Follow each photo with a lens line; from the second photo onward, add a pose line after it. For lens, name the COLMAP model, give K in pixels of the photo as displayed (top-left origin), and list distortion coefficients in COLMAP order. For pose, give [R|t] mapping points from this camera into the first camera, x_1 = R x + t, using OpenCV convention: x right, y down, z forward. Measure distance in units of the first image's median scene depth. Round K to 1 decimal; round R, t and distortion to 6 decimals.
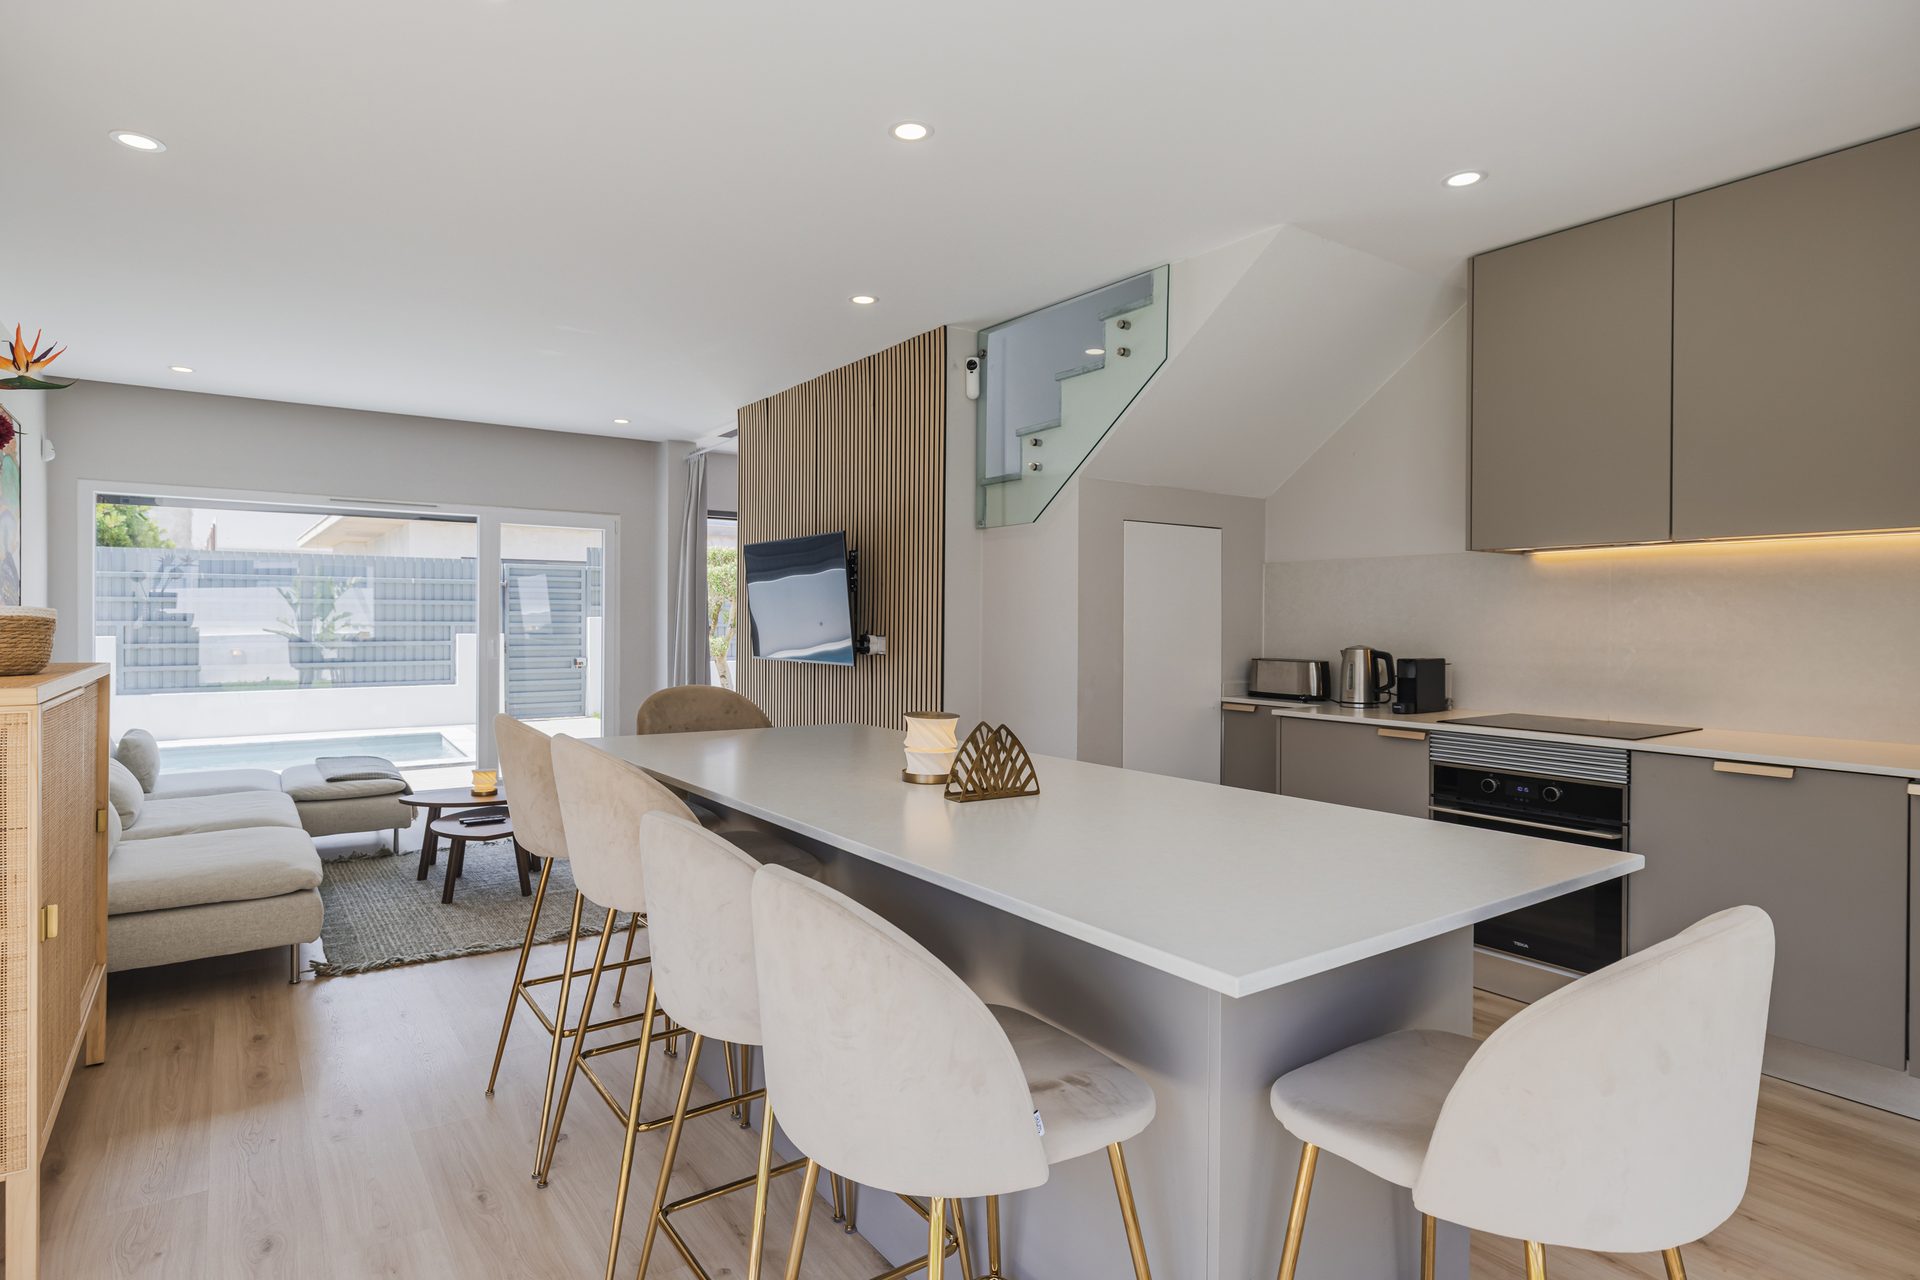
lens RADIAL K [[1035.2, 0, 962.5], [0, 1035.2, 615.0], [0, 0, 1]] dist [-0.000193, -0.000181]
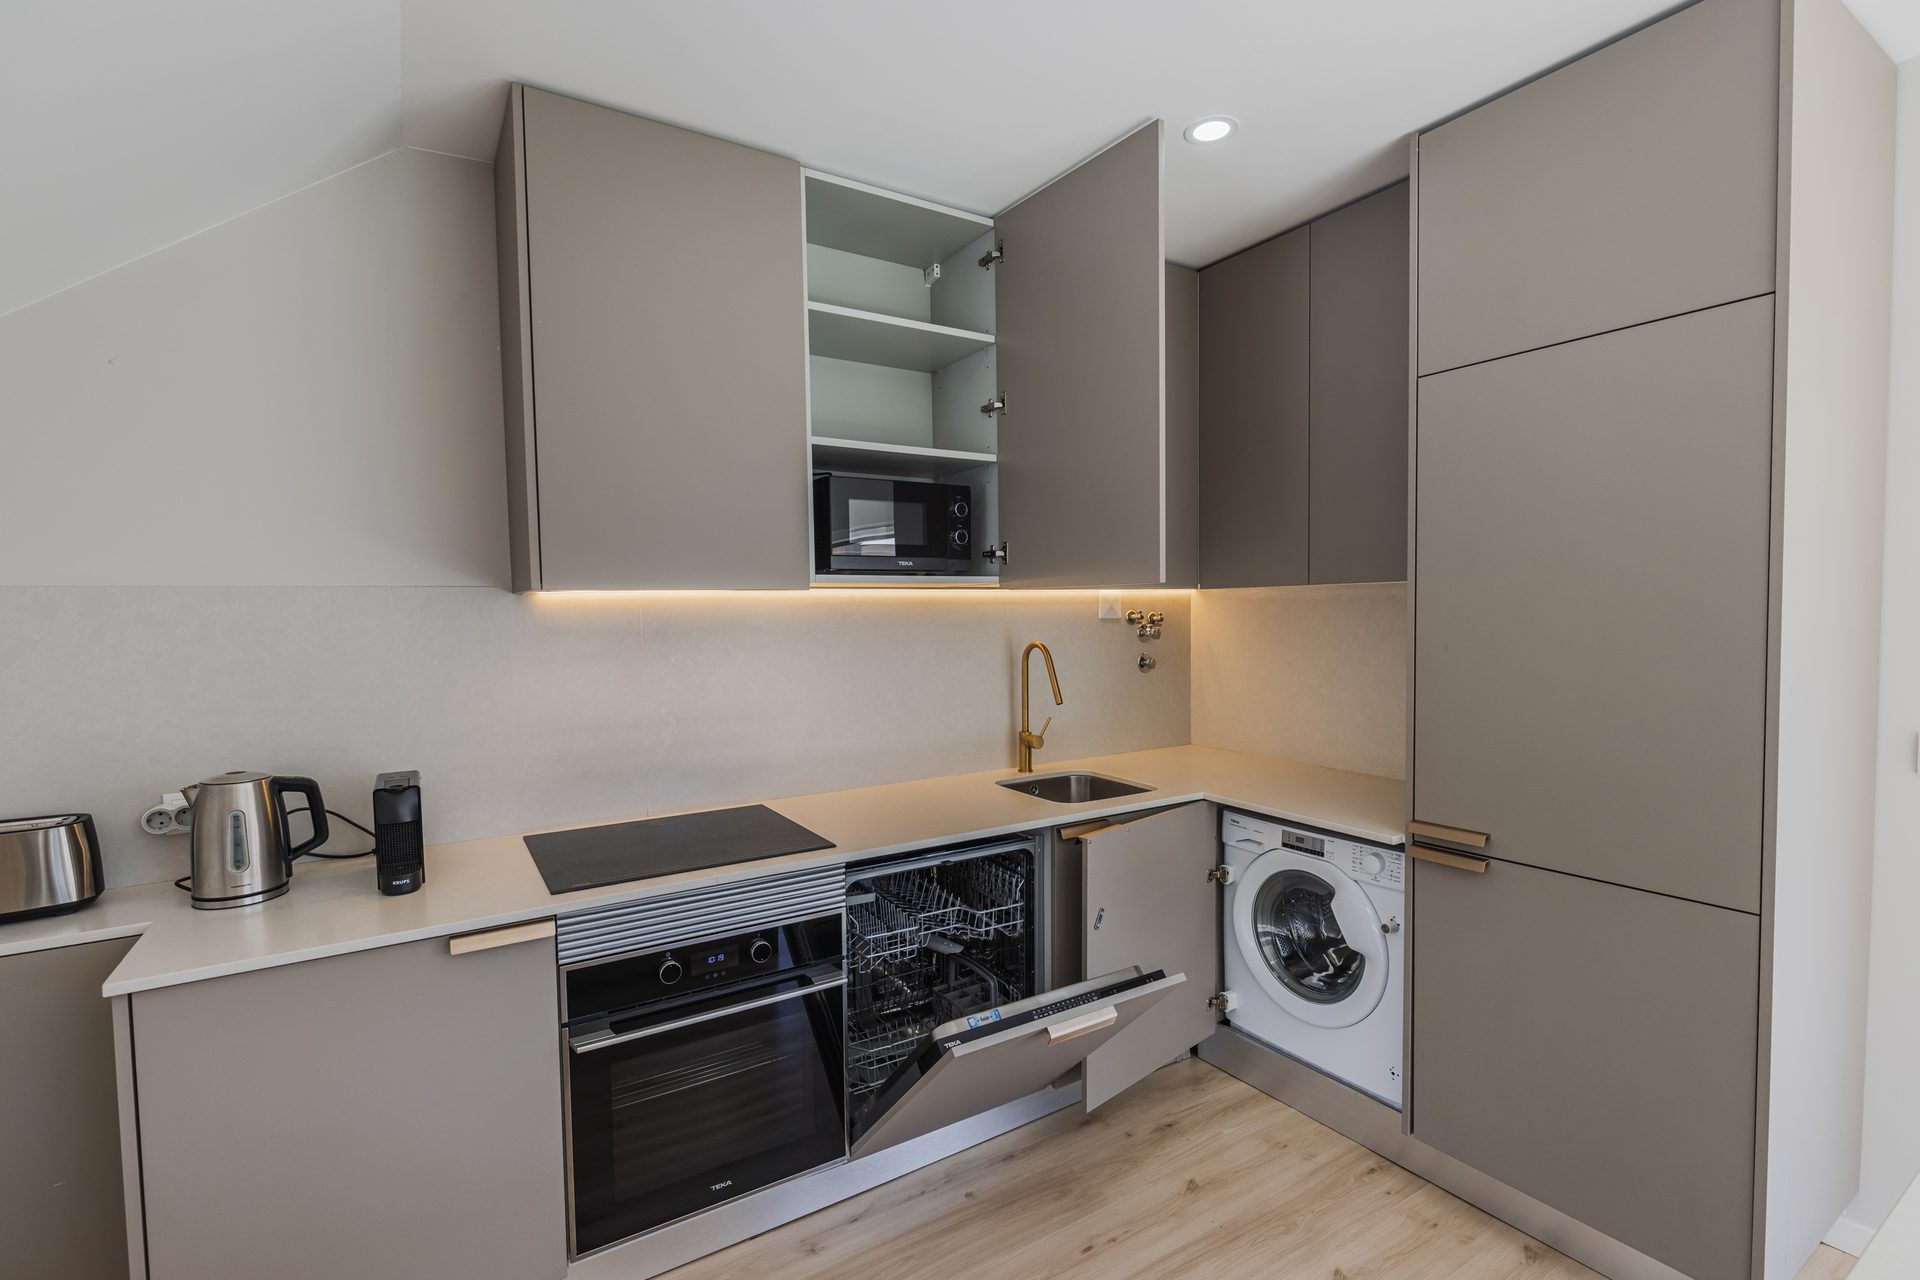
lens RADIAL K [[875.0, 0, 960.0], [0, 875.0, 640.0], [0, 0, 1]] dist [-0.000141, -0.000163]
pose [[0.048646, -0.036262, 0.998158, -0.000753], [0.015022, 0.999254, 0.035570, -0.041860], [-0.998703, 0.013264, 0.049154, 0.652617]]
